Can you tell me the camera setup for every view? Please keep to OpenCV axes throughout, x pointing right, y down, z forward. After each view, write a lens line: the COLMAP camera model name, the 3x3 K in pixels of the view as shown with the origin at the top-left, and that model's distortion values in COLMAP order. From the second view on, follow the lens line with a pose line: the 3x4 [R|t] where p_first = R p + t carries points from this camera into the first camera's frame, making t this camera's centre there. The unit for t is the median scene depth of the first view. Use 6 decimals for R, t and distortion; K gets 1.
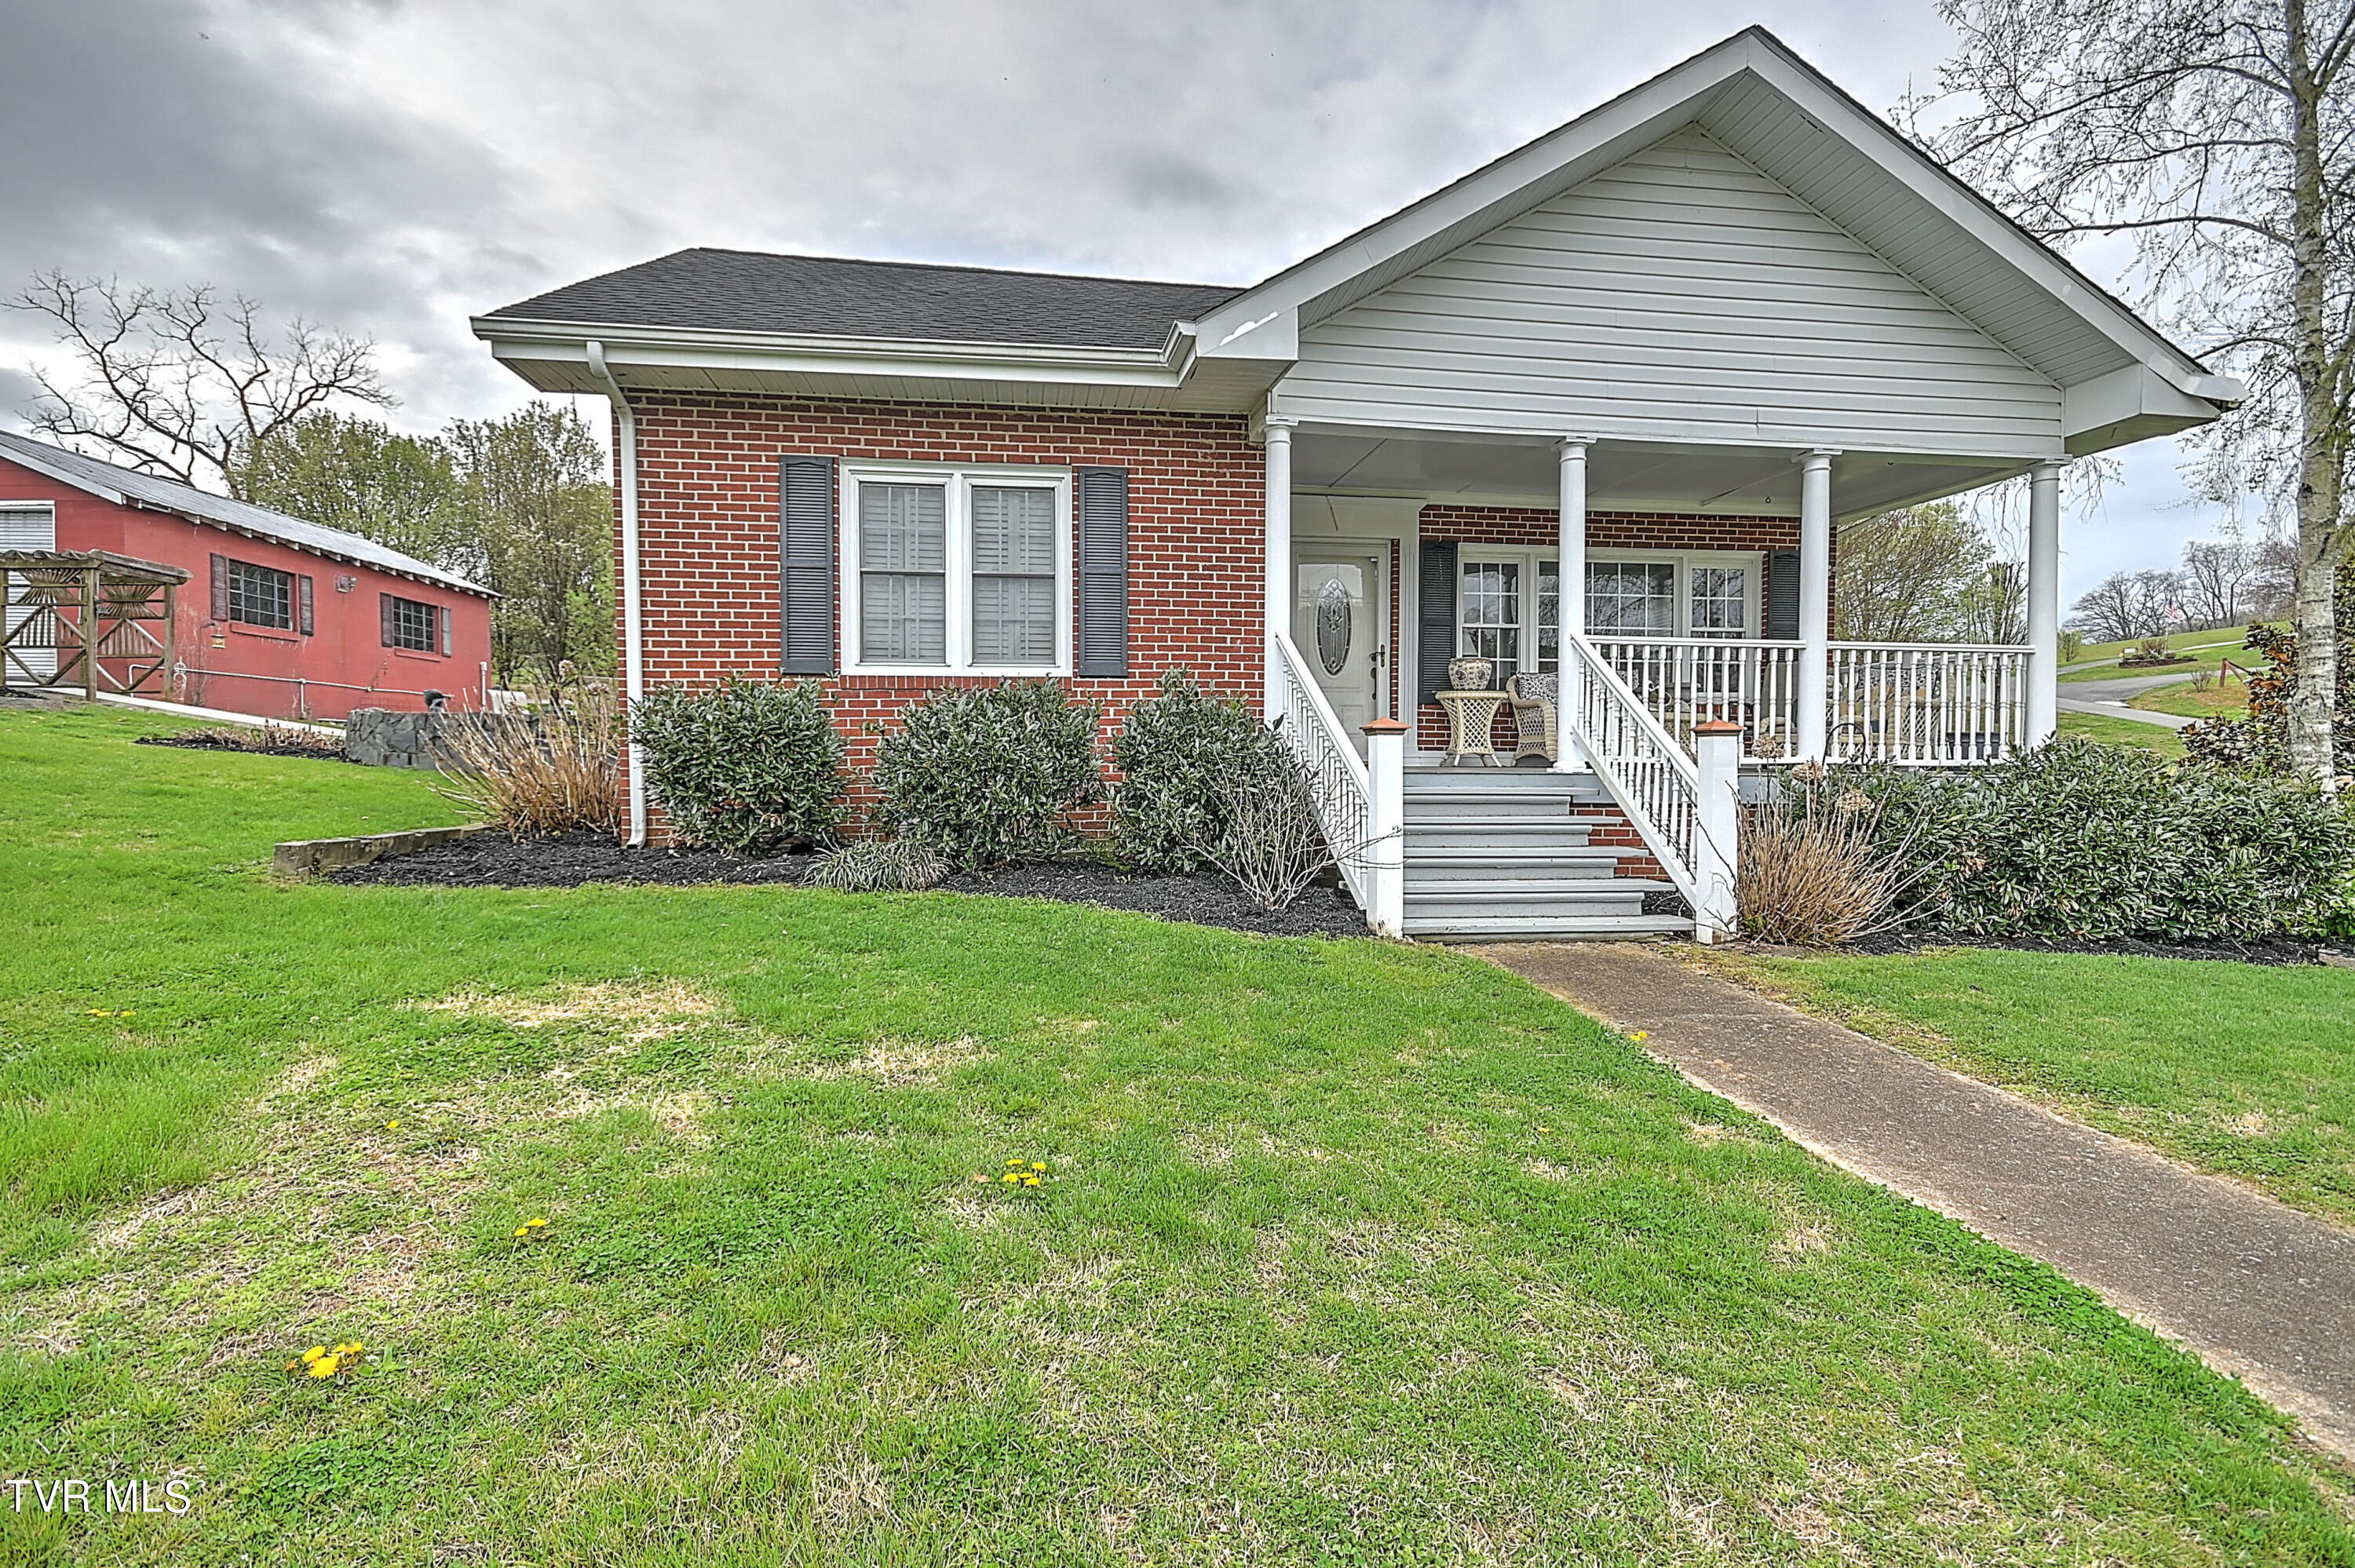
lens RADIAL K [[1036.8, 0, 1170.3], [0, 1036.8, 788.6], [0, 0, 1]] dist [0.008042, -0.006908]
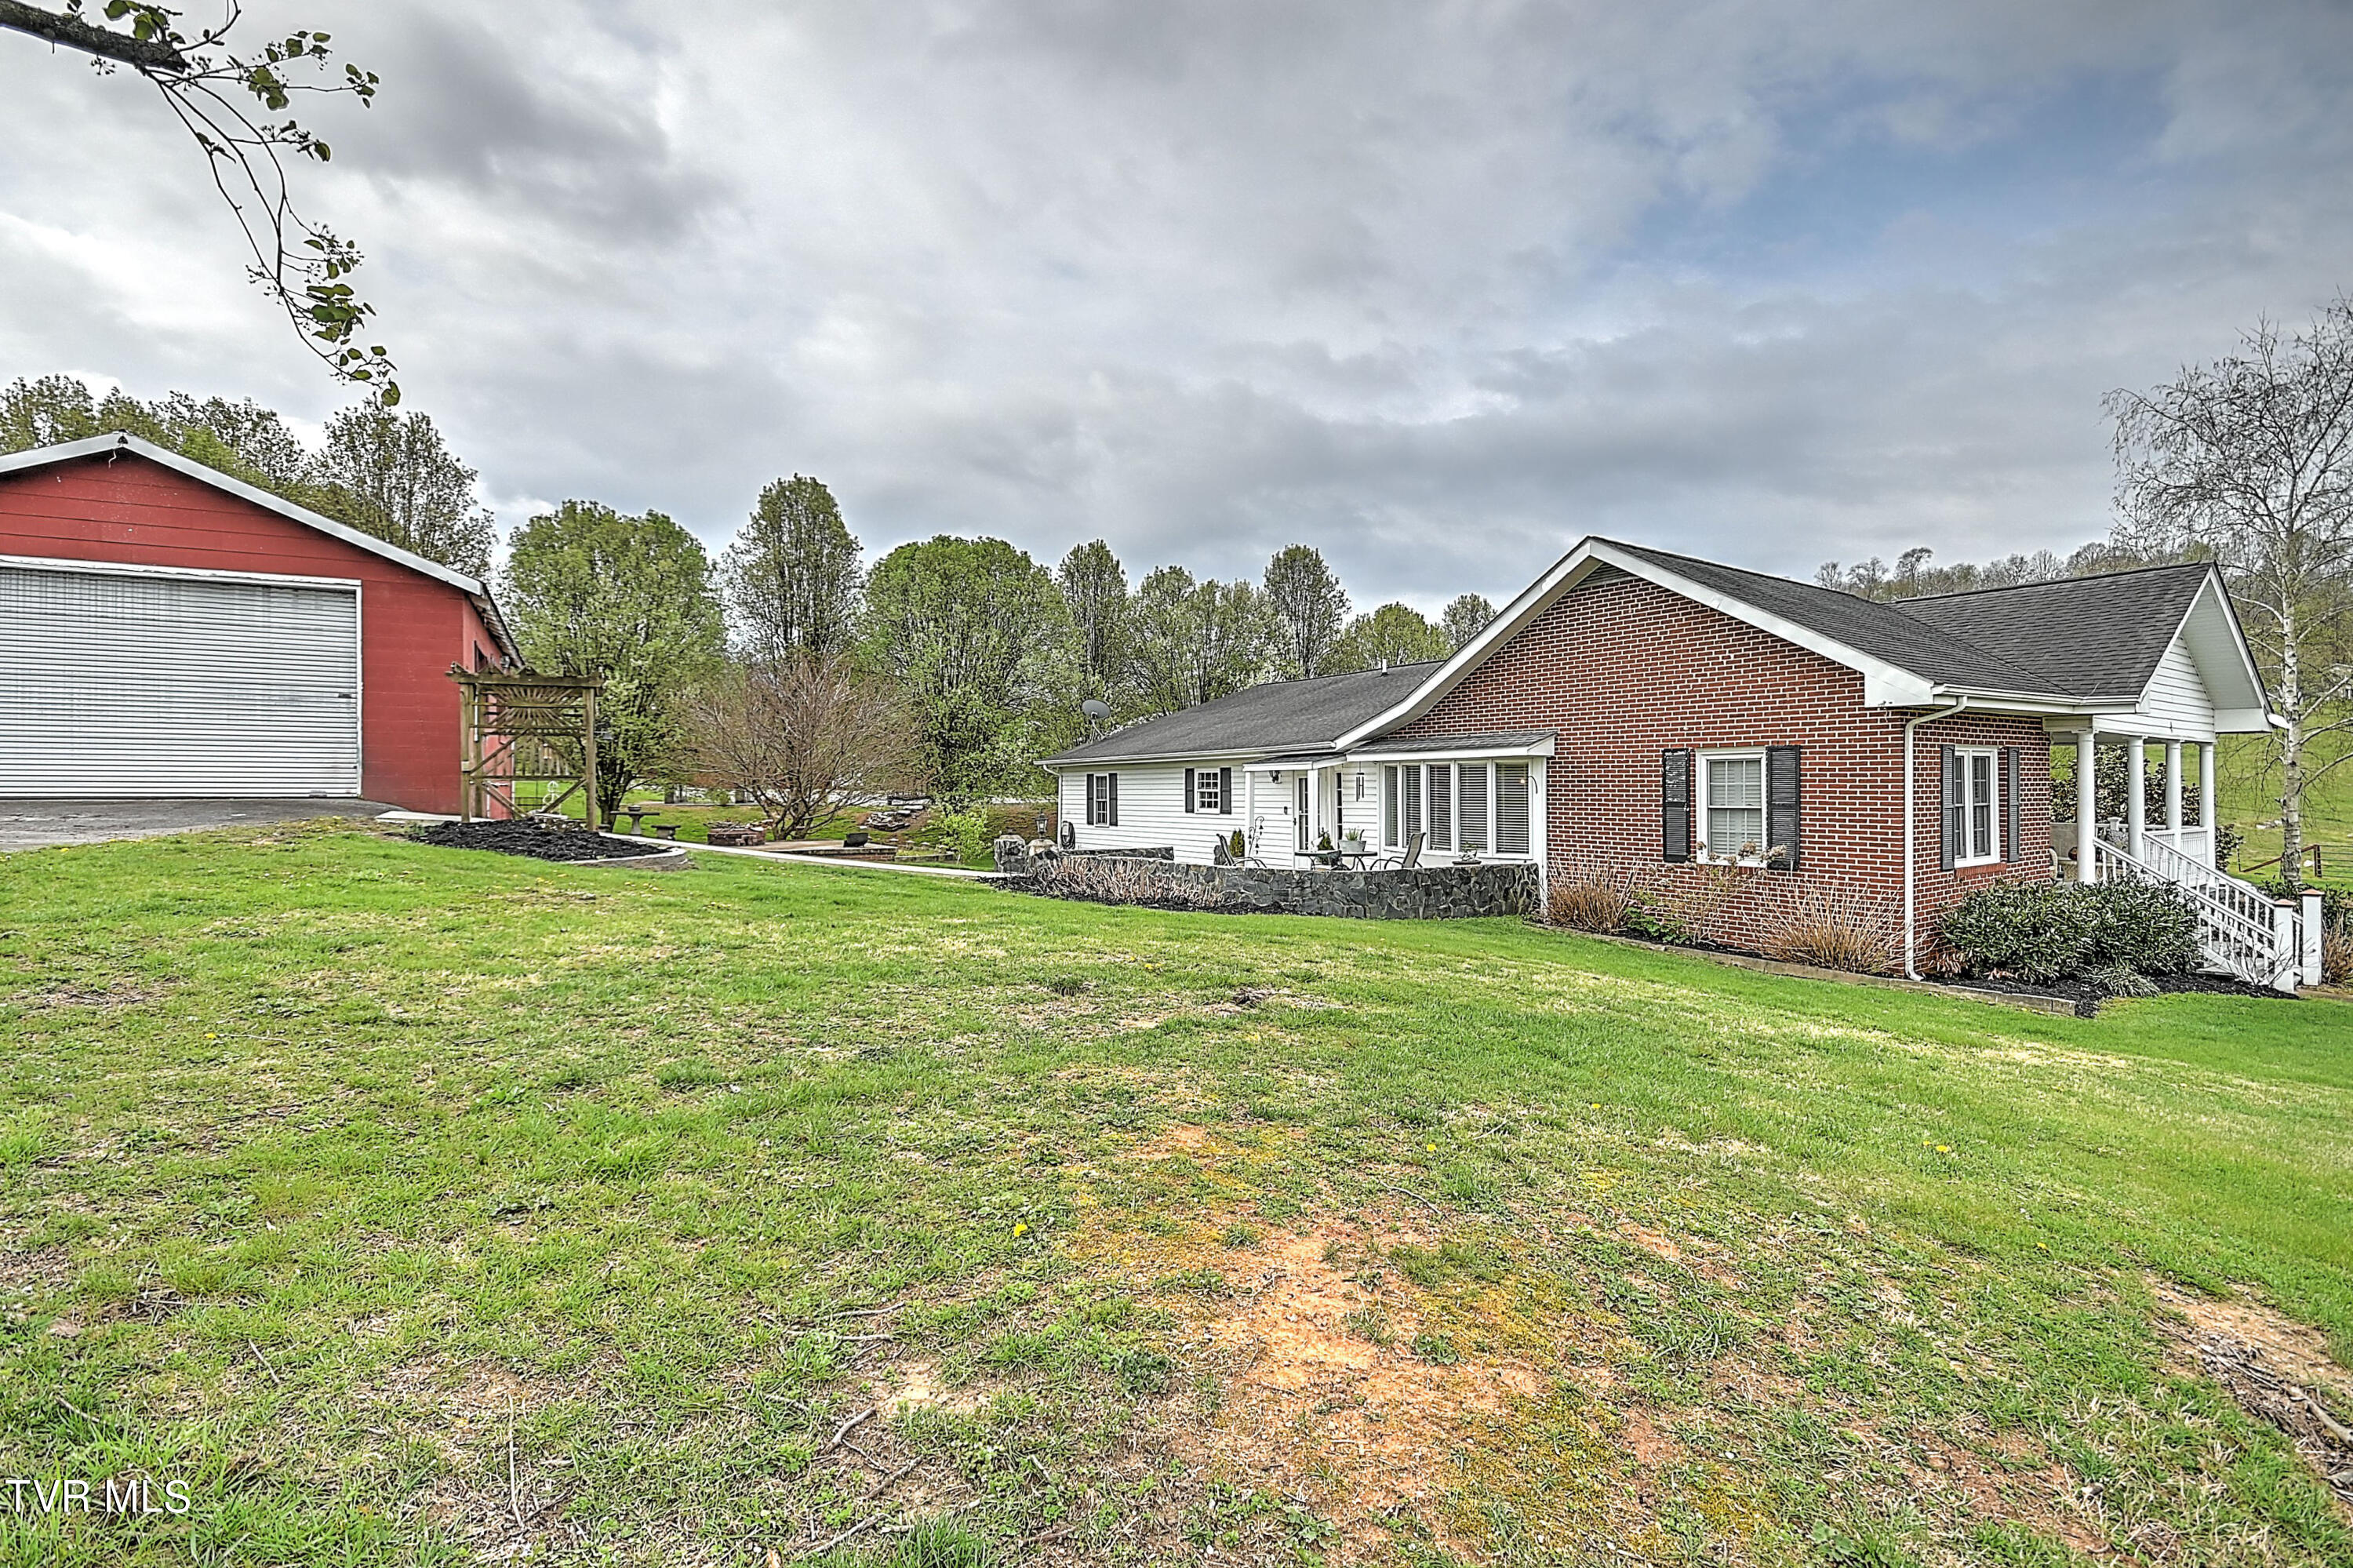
lens RADIAL K [[1040.4, 0, 1166.5], [0, 1040.4, 776.7], [0, 0, 1]] dist [0.011238, -0.001013]
pose [[0.901587, 0.005388, 0.432564, -0.326082], [0.016953, 0.998714, -0.047774, -0.028791], [-0.432265, 0.050406, 0.900337, 0.000855]]
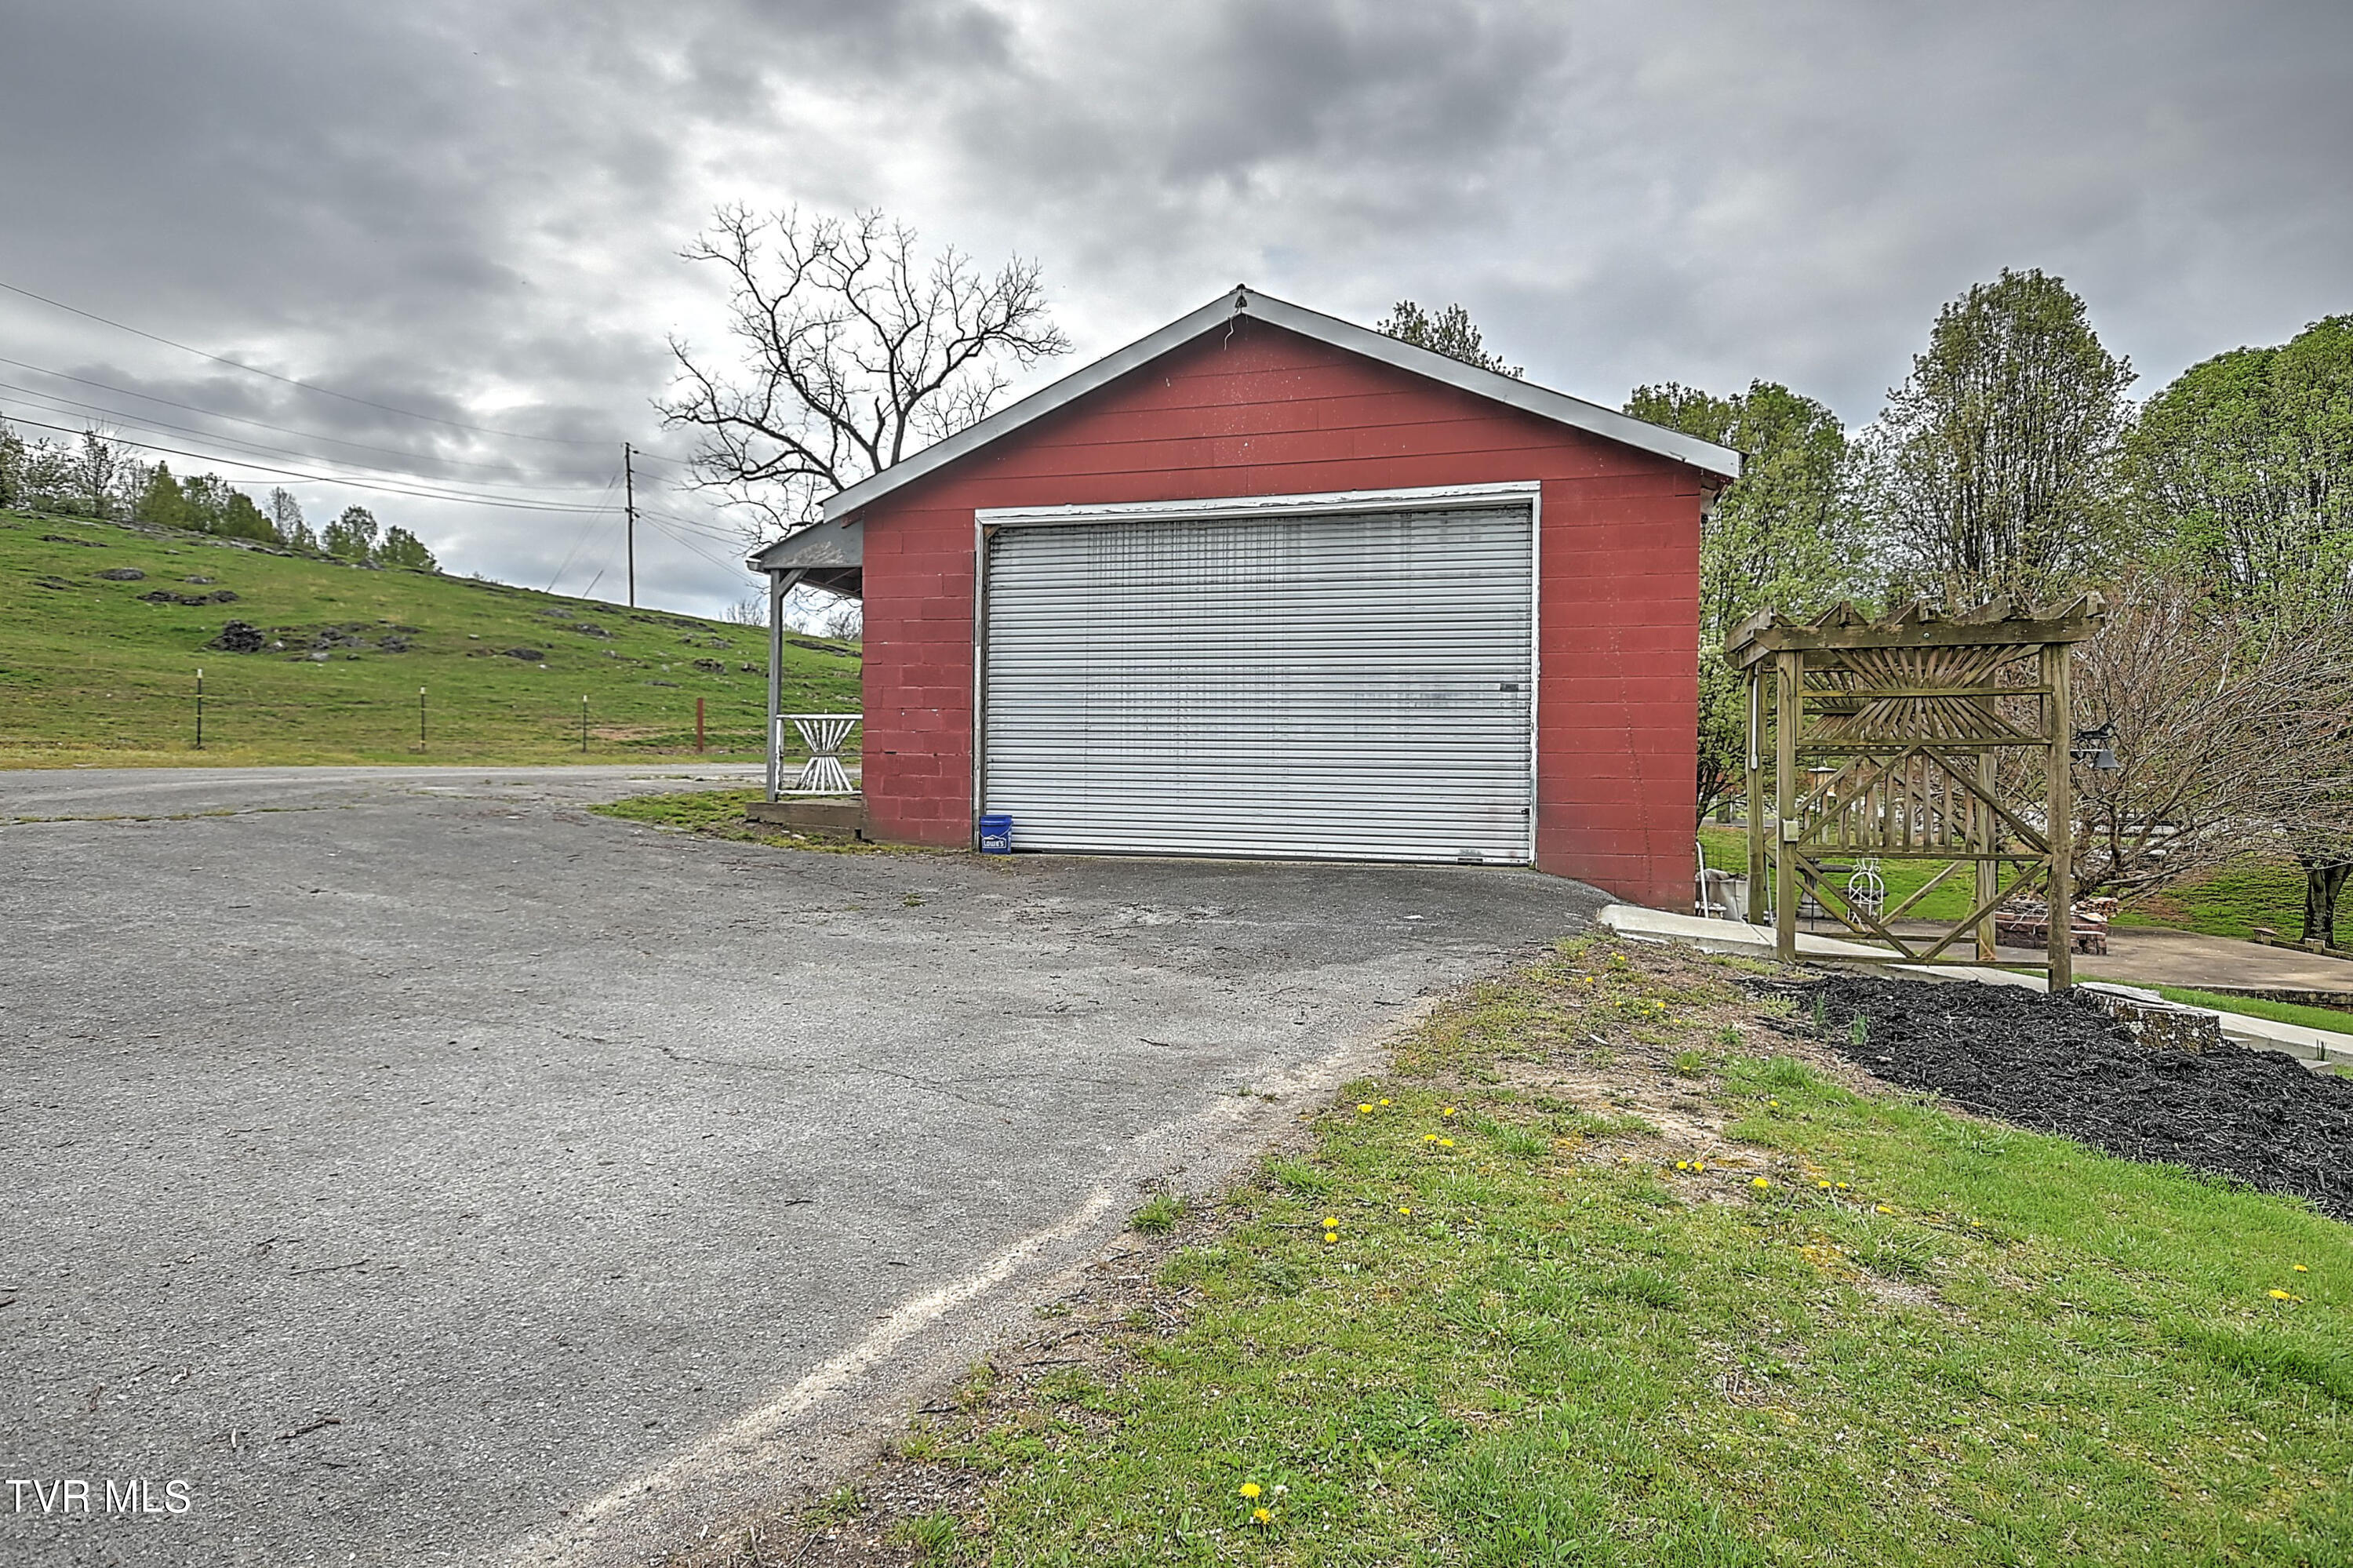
lens RADIAL K [[1375.3, 0, 1163.2], [0, 1375.3, 778.6], [0, 0, 1]] dist [0.000759, -0.000124]
pose [[0.943607, 0.012230, -0.330841, -0.389649], [-0.025297, 0.999059, -0.035216, -0.046580], [0.330100, 0.041600, 0.943029, 0.145858]]
